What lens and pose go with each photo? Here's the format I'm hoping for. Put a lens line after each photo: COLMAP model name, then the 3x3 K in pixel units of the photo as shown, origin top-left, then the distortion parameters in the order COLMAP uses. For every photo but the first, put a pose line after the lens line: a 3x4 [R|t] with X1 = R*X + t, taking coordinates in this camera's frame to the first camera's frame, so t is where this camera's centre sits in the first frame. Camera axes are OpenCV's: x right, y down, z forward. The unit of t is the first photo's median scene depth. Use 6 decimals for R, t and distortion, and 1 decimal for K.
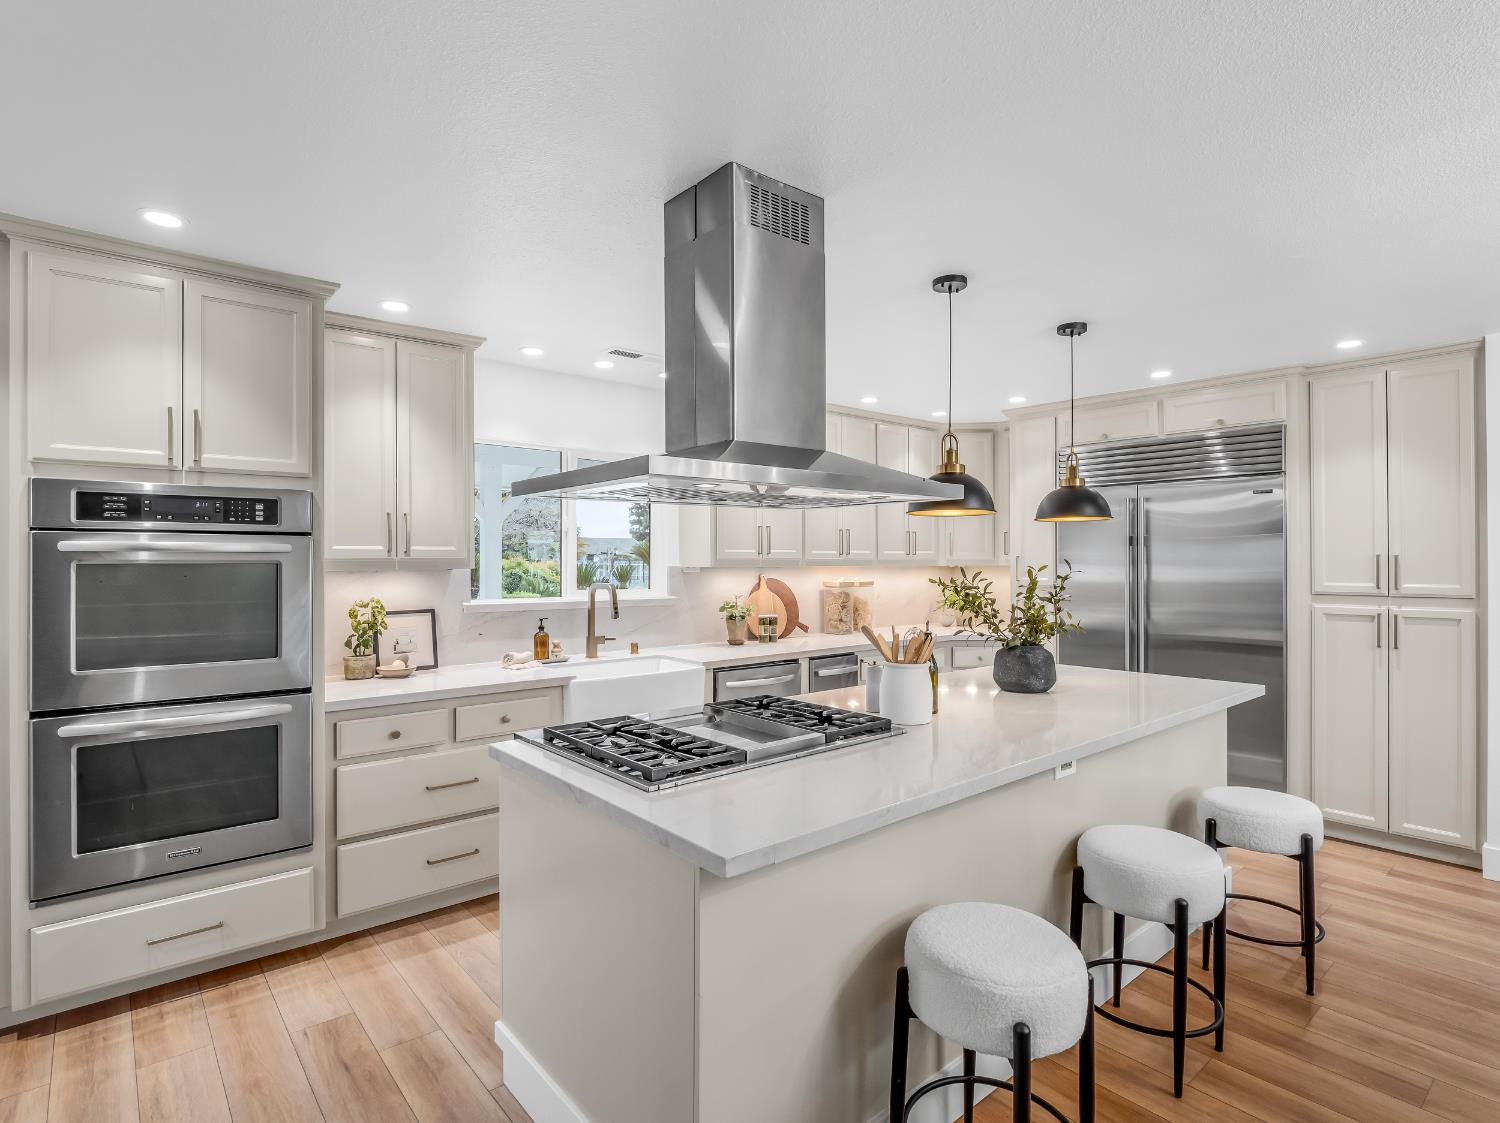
lens RADIAL K [[769.9, 0, 761.2], [0, 769.9, 558.1], [0, 0, 1]] dist [-0.001867, -0.005770]
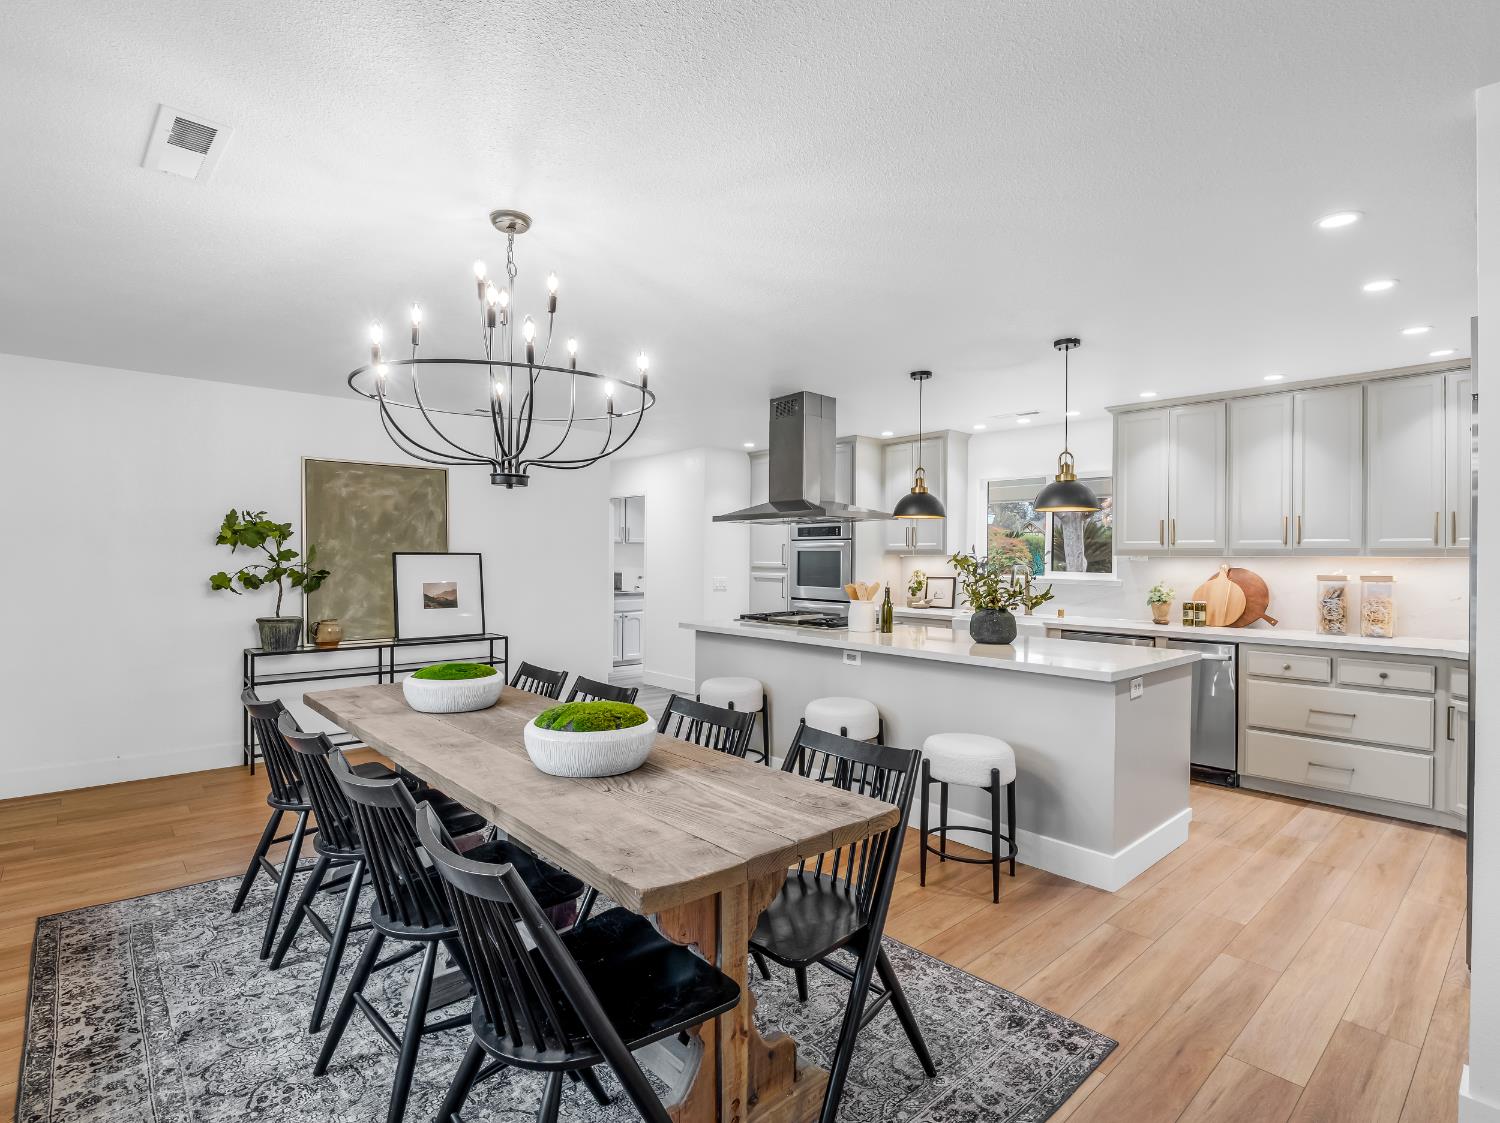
lens RADIAL K [[738.4, 0, 755.1], [0, 738.4, 556.6], [0, 0, 1]] dist [-0.011253, -0.003215]
pose [[0.020886, 0.008271, -0.999748, 1.155292], [0.001336, 0.999965, 0.008301, 0.002453], [0.999781, -0.001509, 0.020875, 0.415019]]
